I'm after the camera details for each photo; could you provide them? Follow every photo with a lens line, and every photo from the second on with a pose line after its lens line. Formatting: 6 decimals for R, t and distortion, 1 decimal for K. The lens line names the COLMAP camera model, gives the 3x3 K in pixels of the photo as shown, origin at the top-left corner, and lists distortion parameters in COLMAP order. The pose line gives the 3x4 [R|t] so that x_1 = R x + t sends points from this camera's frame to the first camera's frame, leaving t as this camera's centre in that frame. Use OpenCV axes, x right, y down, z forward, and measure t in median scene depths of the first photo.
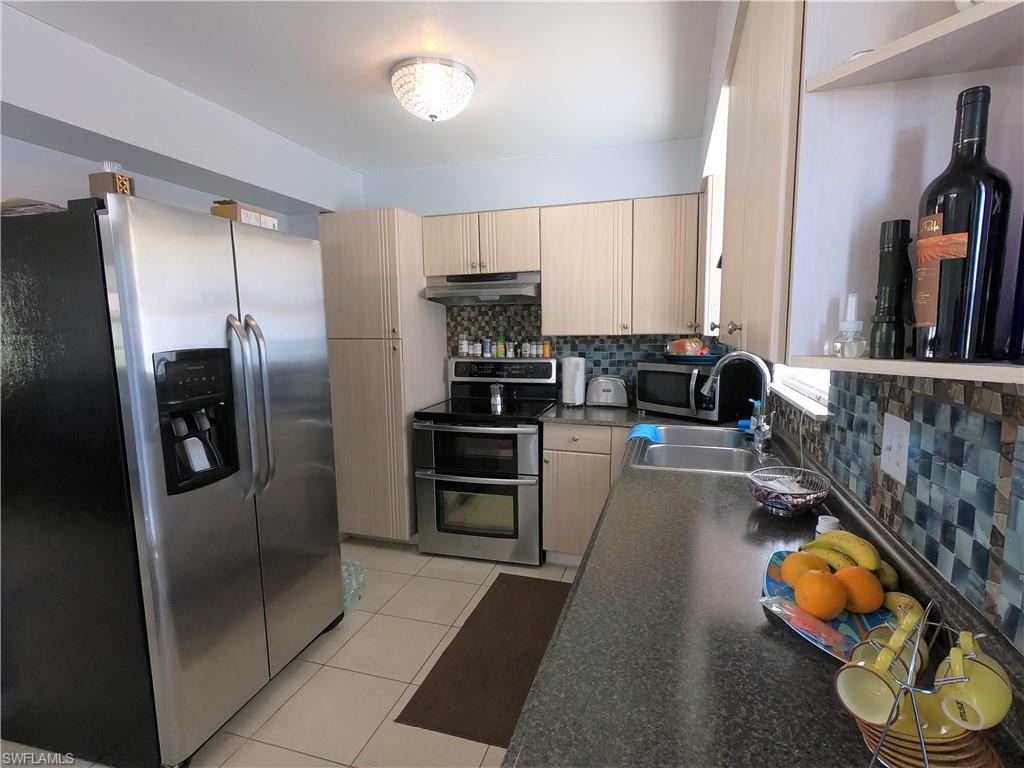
lens RADIAL K [[518.0, 0, 510.3], [0, 518.0, 384.5], [0, 0, 1]] dist [0.002124, 0.000726]
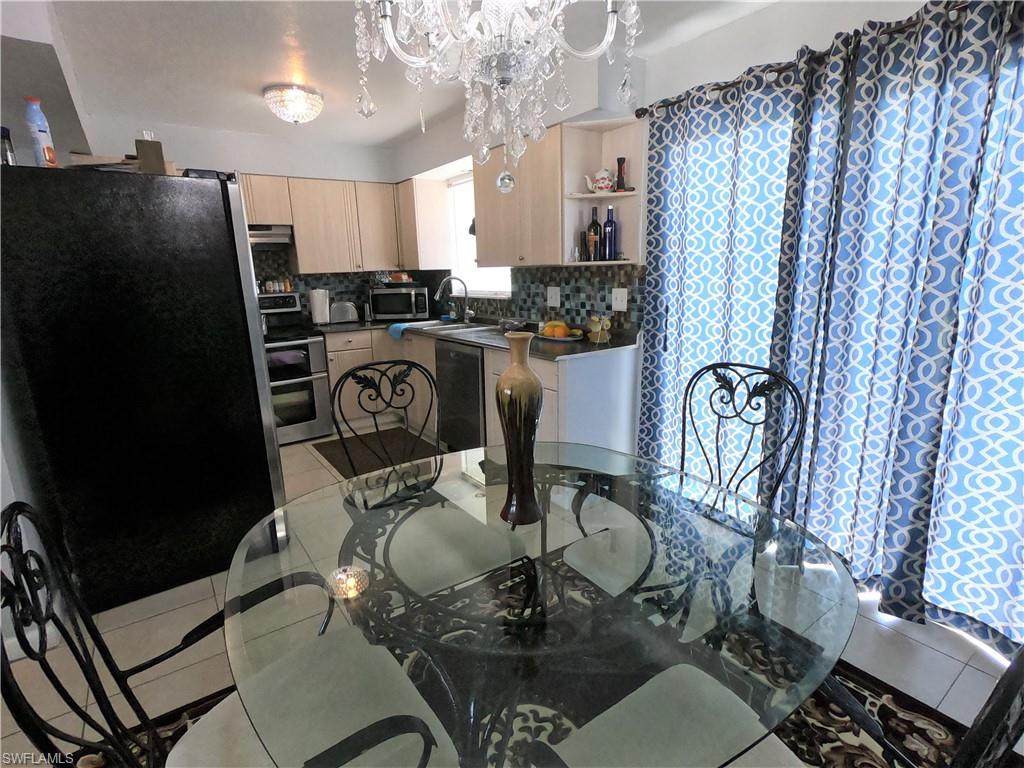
lens RADIAL K [[518.0, 0, 510.3], [0, 518.0, 384.5], [0, 0, 1]] dist [0.002124, 0.000726]
pose [[0.609772, -0.179175, 0.772059, -0.691277], [0.110758, 0.983817, 0.140842, 0.060267], [-0.784800, -0.000370, 0.619749, -0.274109]]
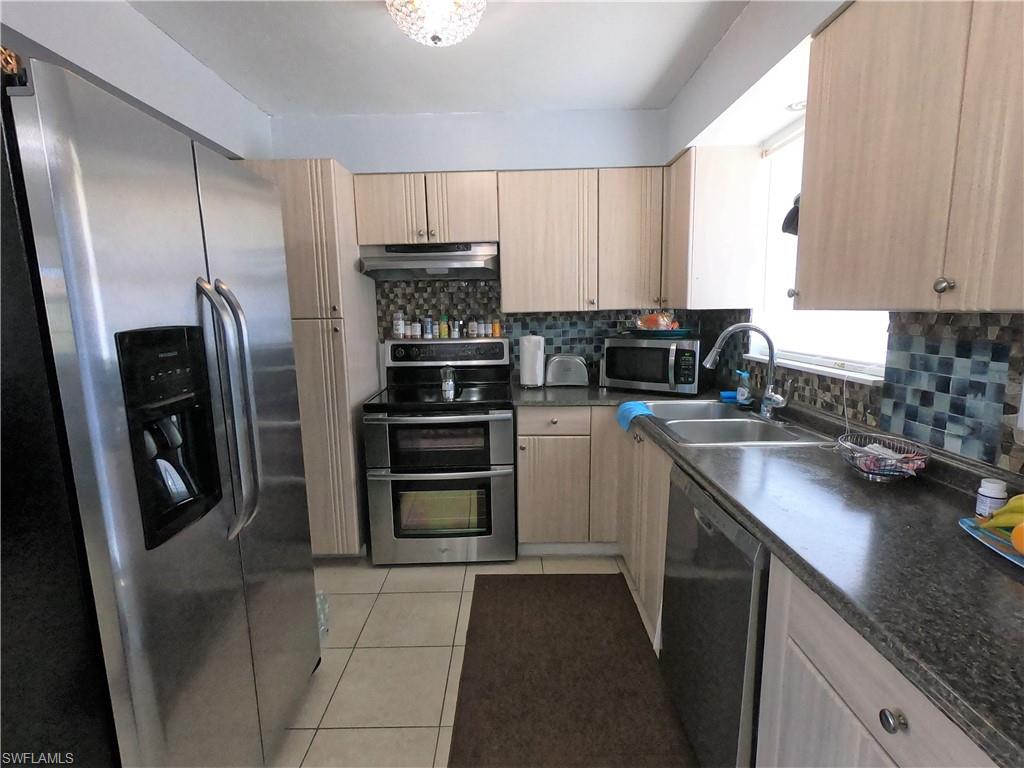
lens RADIAL K [[518.0, 0, 510.3], [0, 518.0, 384.5], [0, 0, 1]] dist [0.002124, 0.000726]
pose [[0.955117, -0.049962, 0.291985, -0.196148], [0.041212, 0.998500, 0.036045, 0.000145], [-0.293348, -0.022394, 0.955744, 0.111519]]
